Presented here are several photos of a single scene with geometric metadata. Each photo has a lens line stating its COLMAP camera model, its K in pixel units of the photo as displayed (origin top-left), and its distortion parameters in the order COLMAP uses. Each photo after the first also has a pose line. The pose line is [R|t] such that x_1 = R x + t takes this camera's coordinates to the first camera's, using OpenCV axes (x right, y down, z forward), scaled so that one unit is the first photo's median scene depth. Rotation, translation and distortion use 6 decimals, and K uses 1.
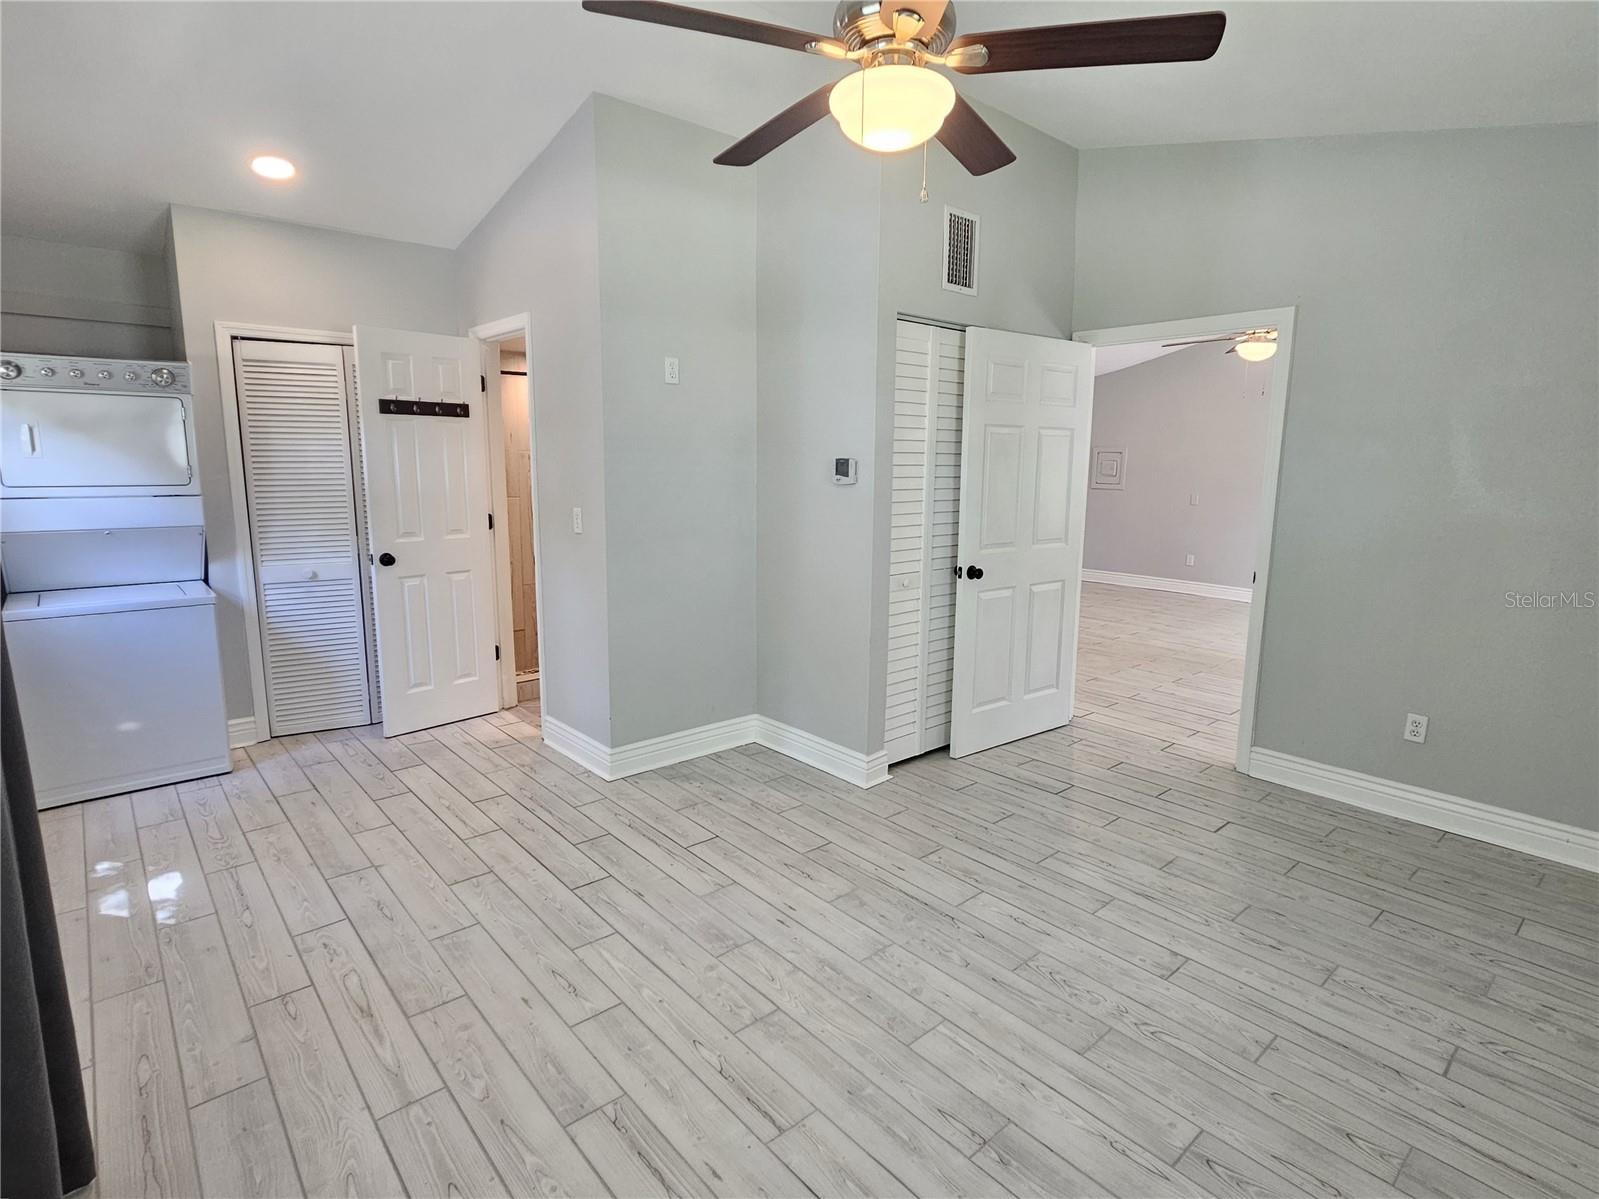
lens RADIAL K [[823.5, 0, 800.7], [0, 823.5, 590.6], [0, 0, 1]] dist [0.002159, 0.000337]
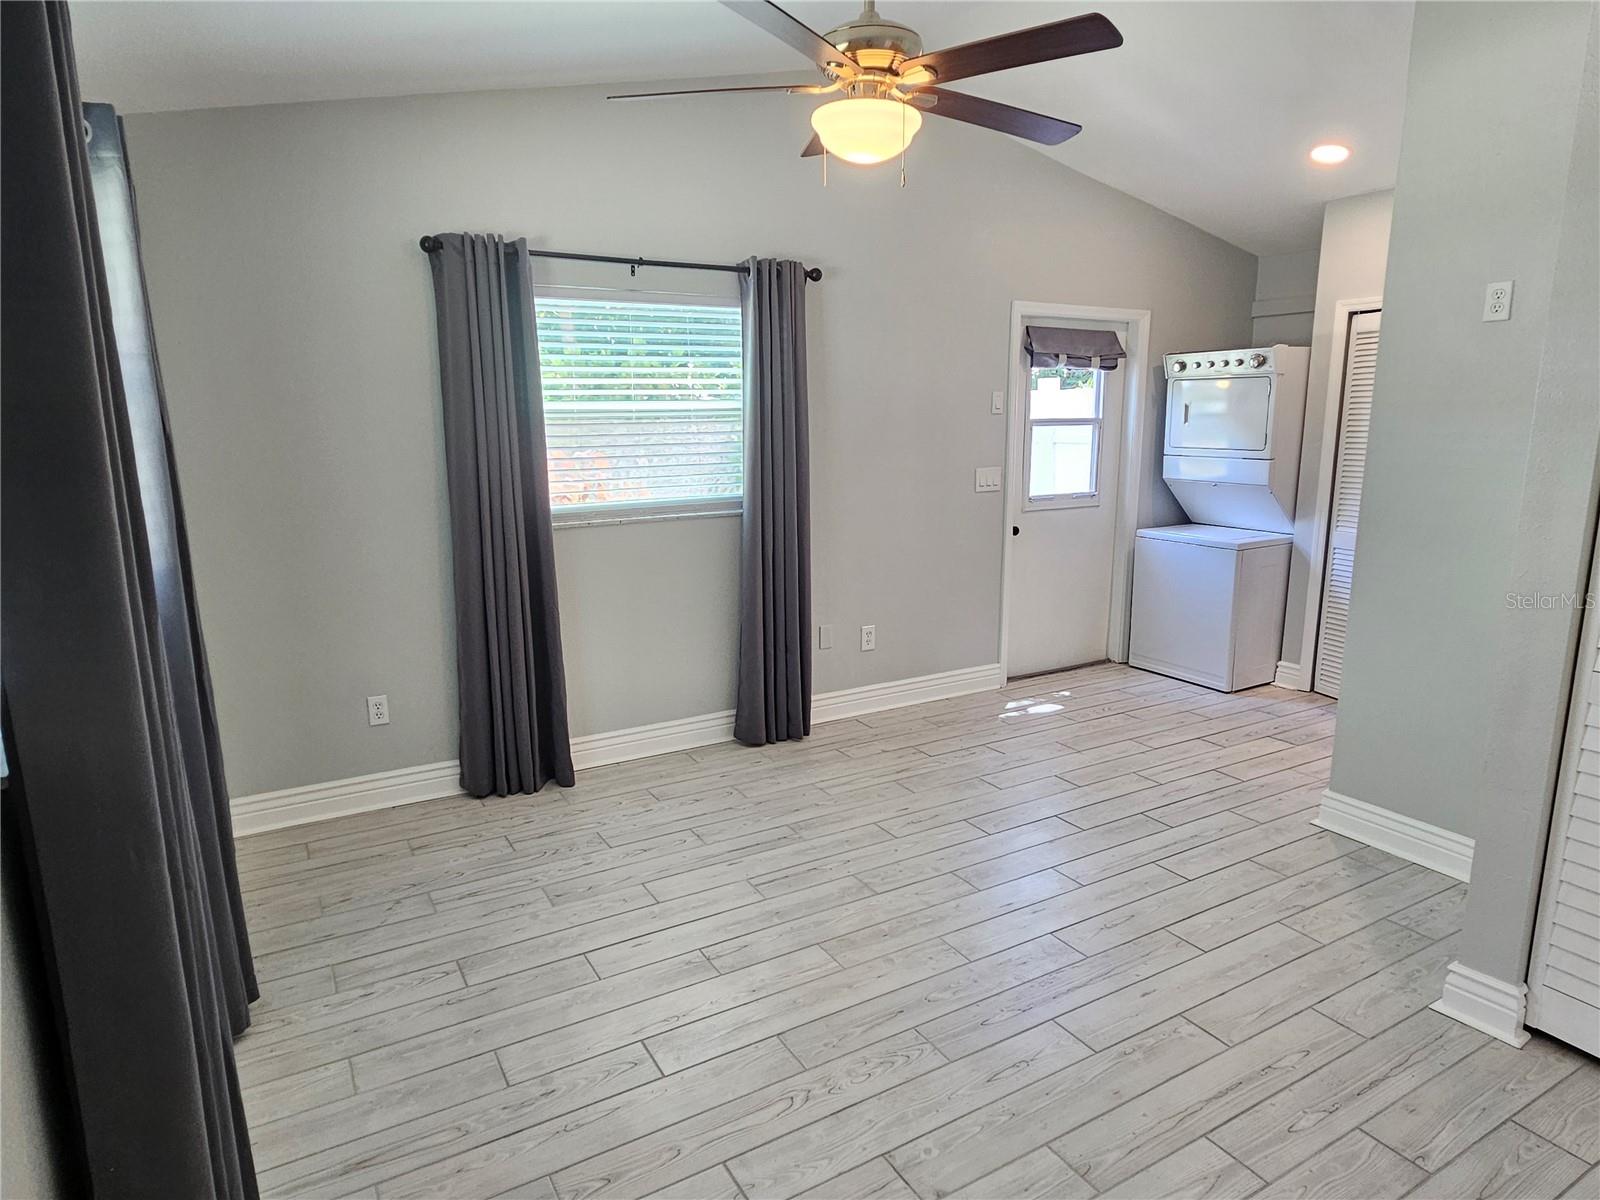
lens RADIAL K [[962.0, 0, 808.7], [0, 962.0, 606.0], [0, 0, 1]] dist [-0.000173, 0.001500]
pose [[-0.191729, 0.184781, -0.963896, 0.815375], [-0.151565, 0.964760, 0.215095, -0.118695], [0.969674, 0.187333, -0.156966, 0.671442]]
